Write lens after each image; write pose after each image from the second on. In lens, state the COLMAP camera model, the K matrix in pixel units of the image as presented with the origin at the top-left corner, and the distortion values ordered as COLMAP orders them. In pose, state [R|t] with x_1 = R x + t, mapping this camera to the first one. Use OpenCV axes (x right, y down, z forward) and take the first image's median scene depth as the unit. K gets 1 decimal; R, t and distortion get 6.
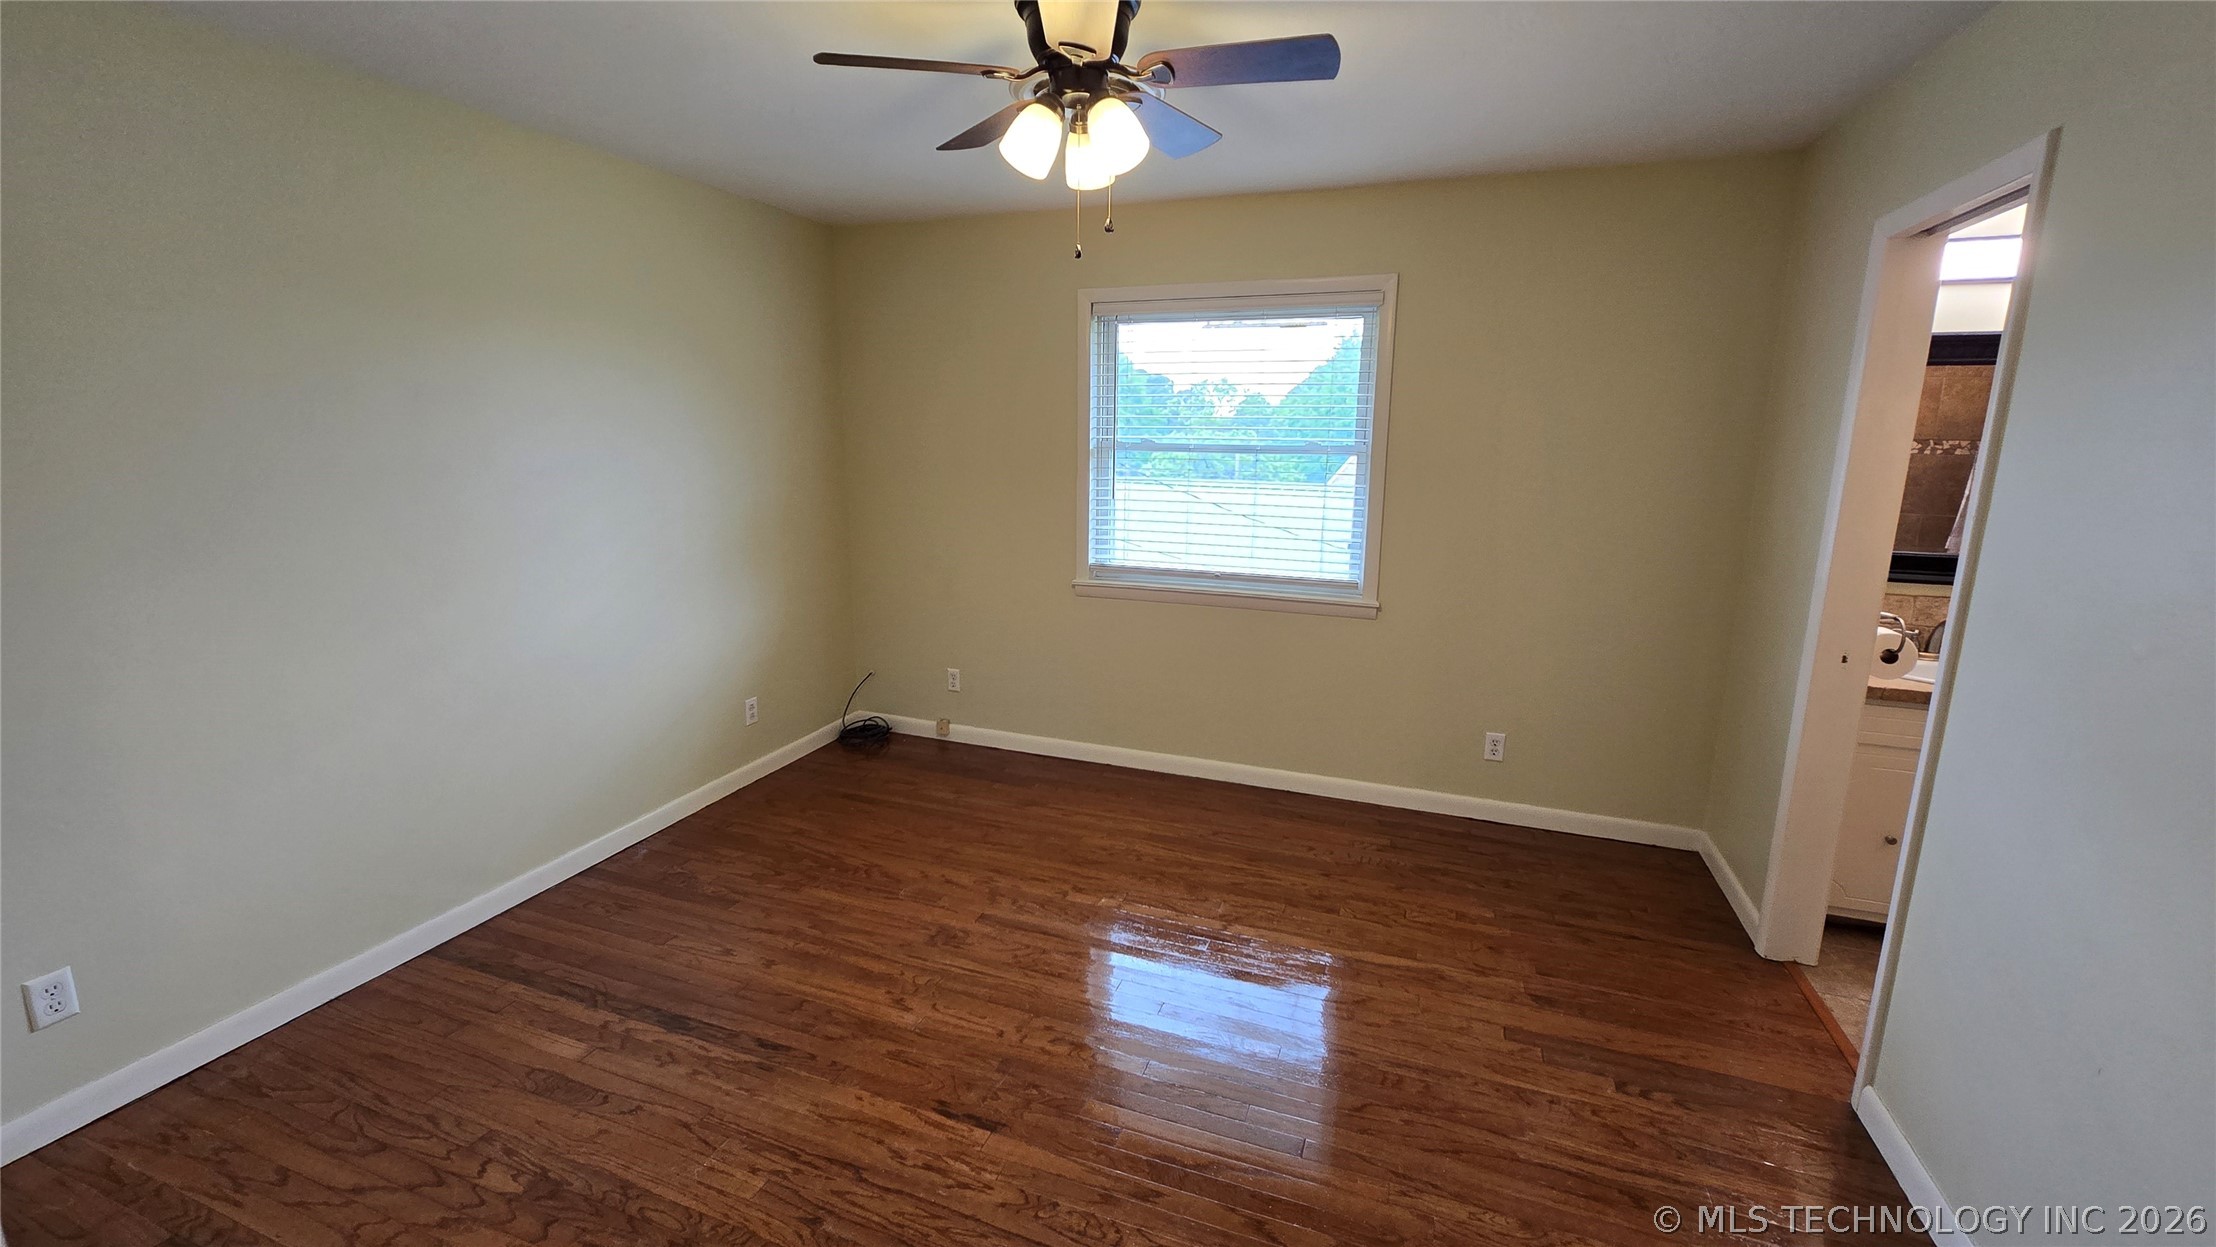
lens RADIAL K [[900.7, 0, 1095.8], [0, 900.7, 612.1], [0, 0, 1]] dist [0.000159, -0.000229]
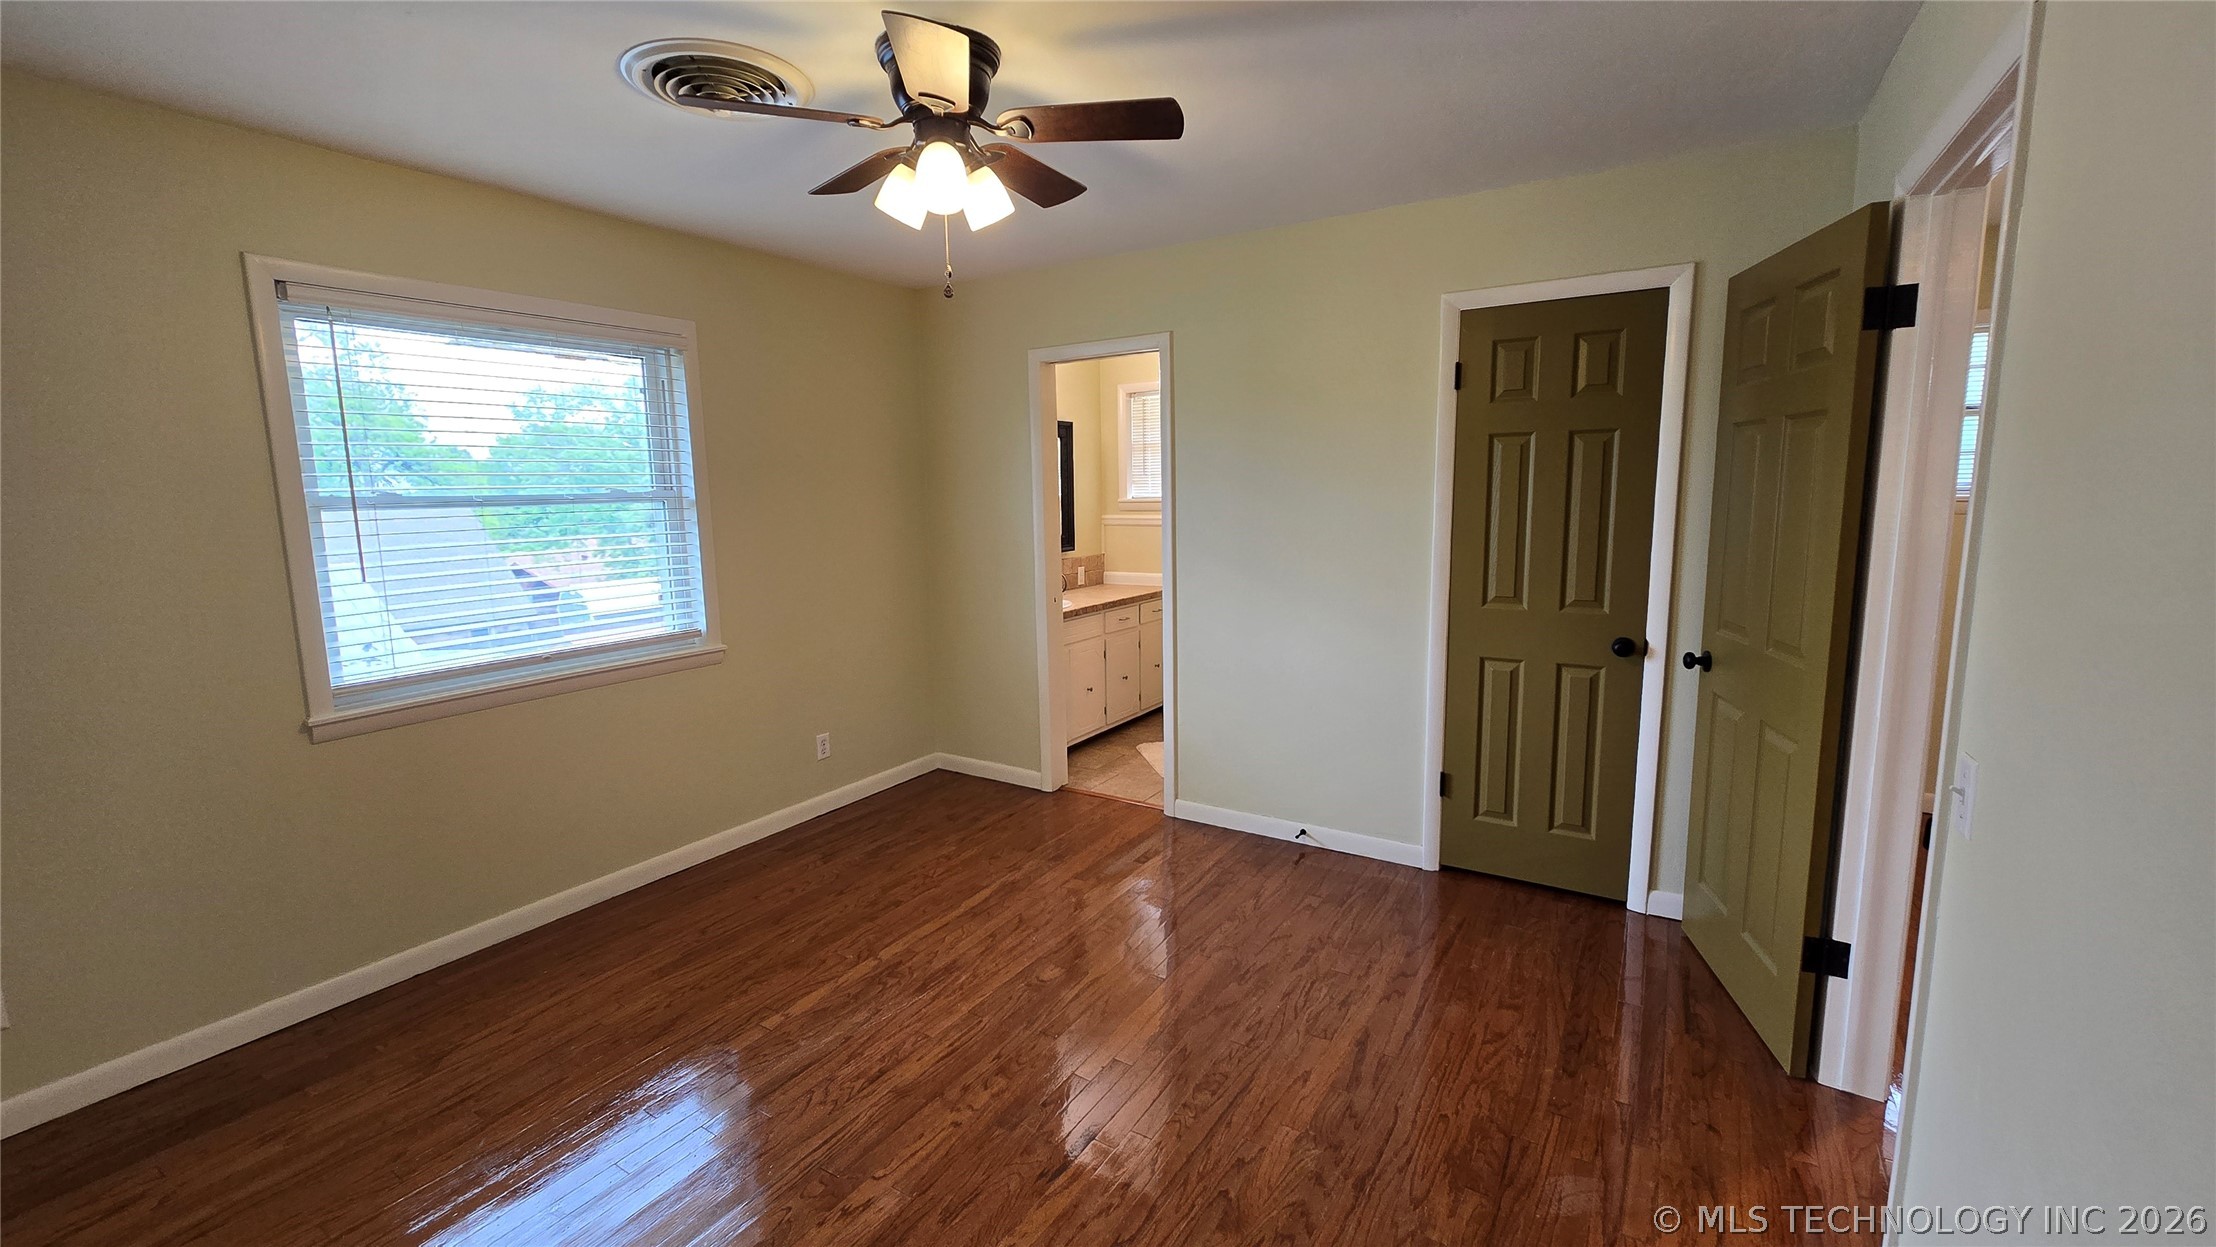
lens RADIAL K [[900.7, 0, 1101.3], [0, 900.7, 622.3], [0, 0, 1]] dist [0.000159, -0.000229]
pose [[0.199417, -0.162558, 0.966337, -0.576534], [0.214693, 0.969433, 0.118774, -0.065282], [-0.956107, 0.183780, 0.228221, 0.369528]]
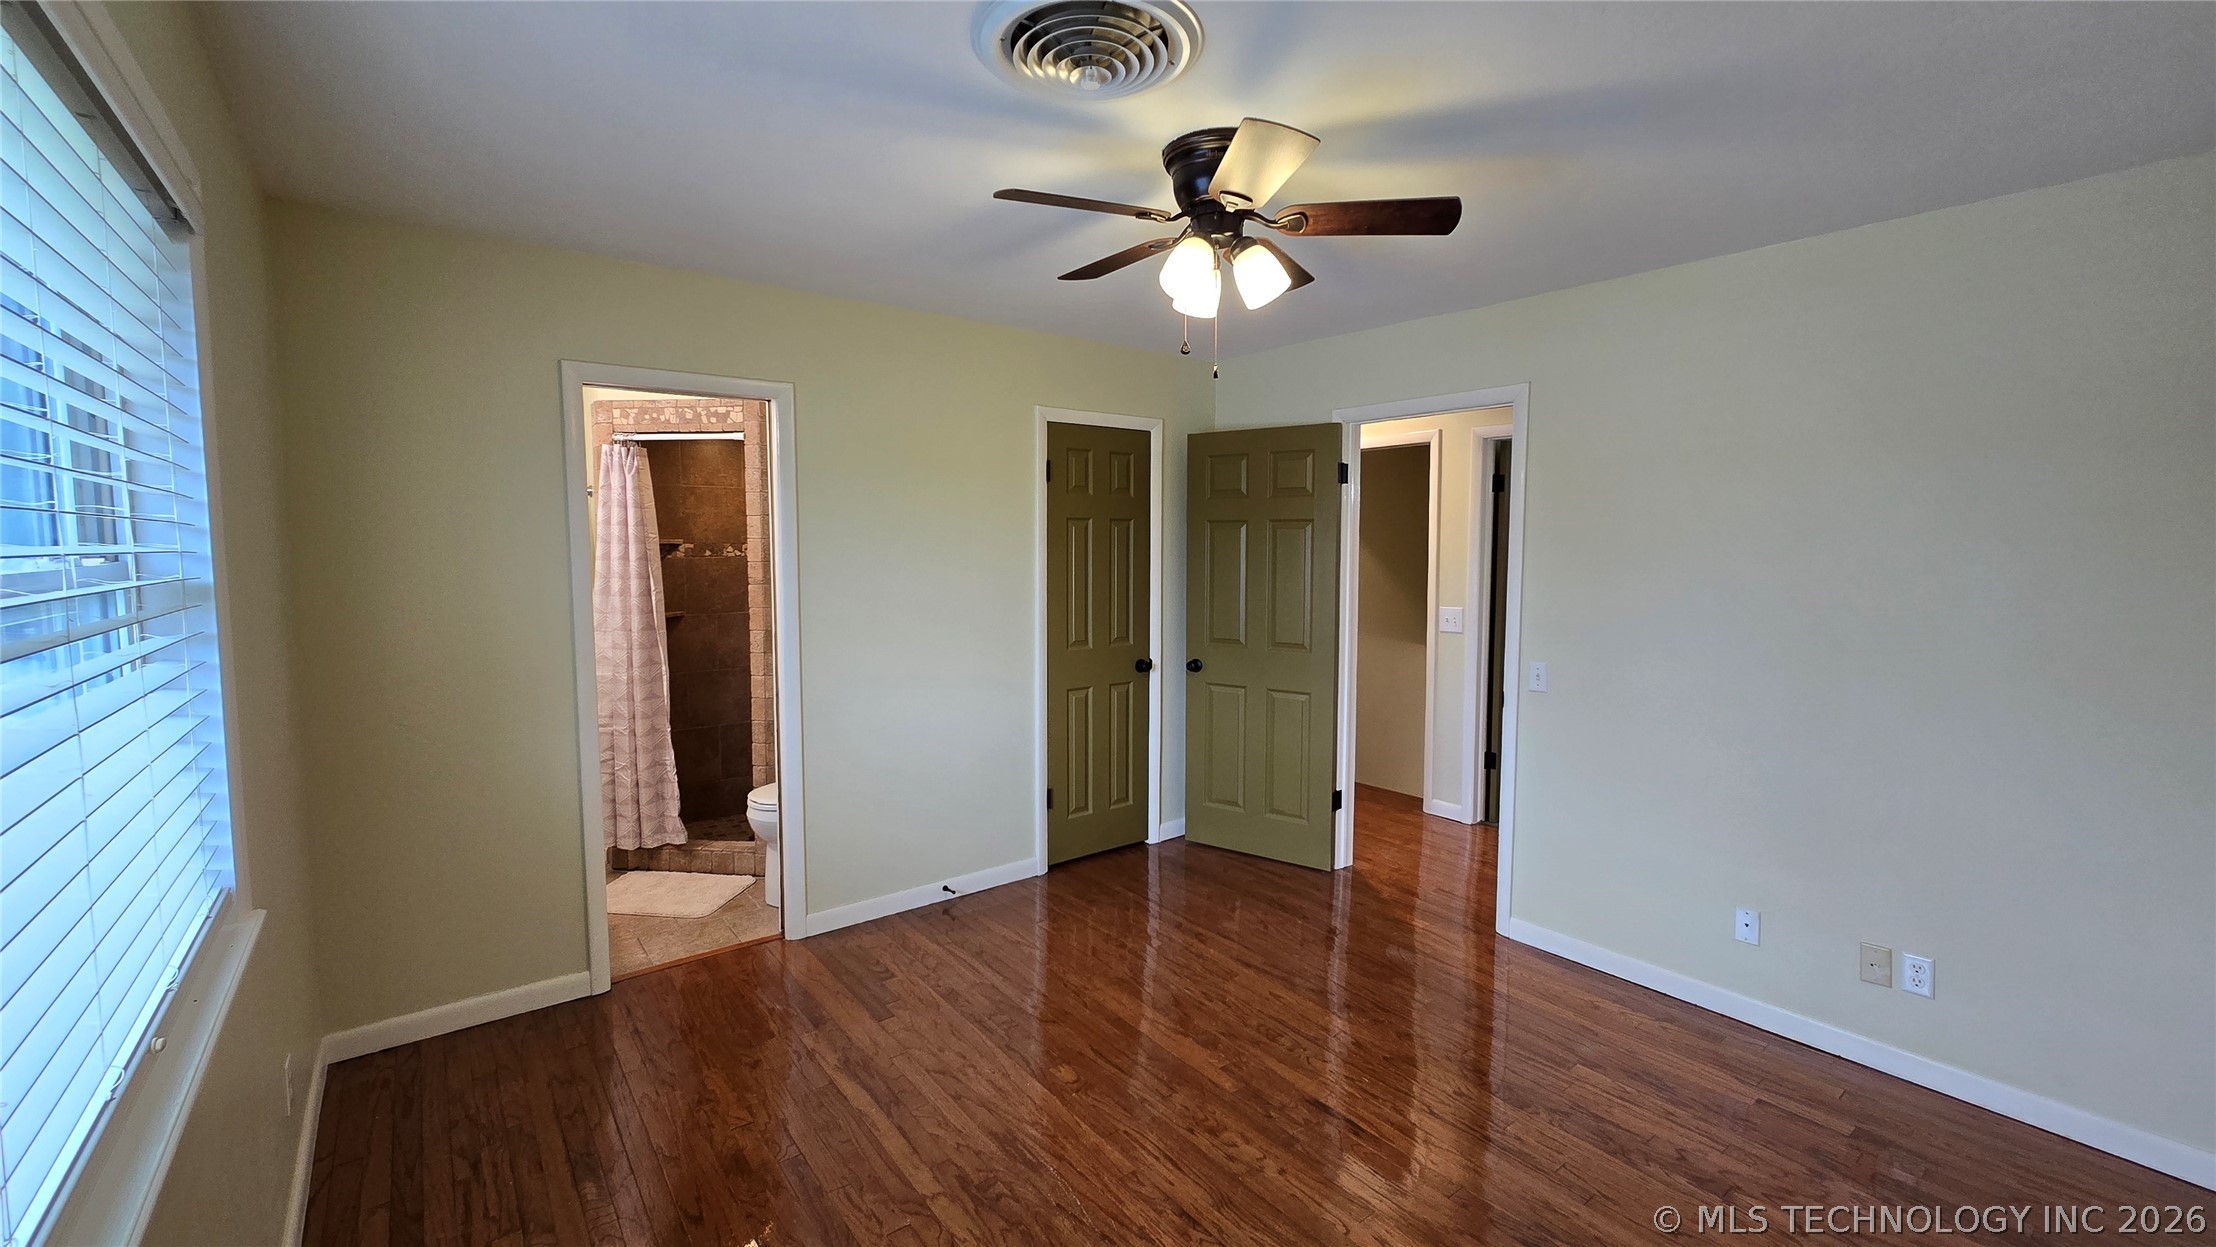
lens RADIAL K [[900.7, 0, 1105.9], [0, 900.7, 618.9], [0, 0, 1]] dist [0.000159, -0.000229]
pose [[-0.855304, -0.053405, 0.515366, -0.264924], [0.094694, 0.961808, 0.256824, -0.225032], [-0.509399, 0.268465, -0.817581, 1.125594]]
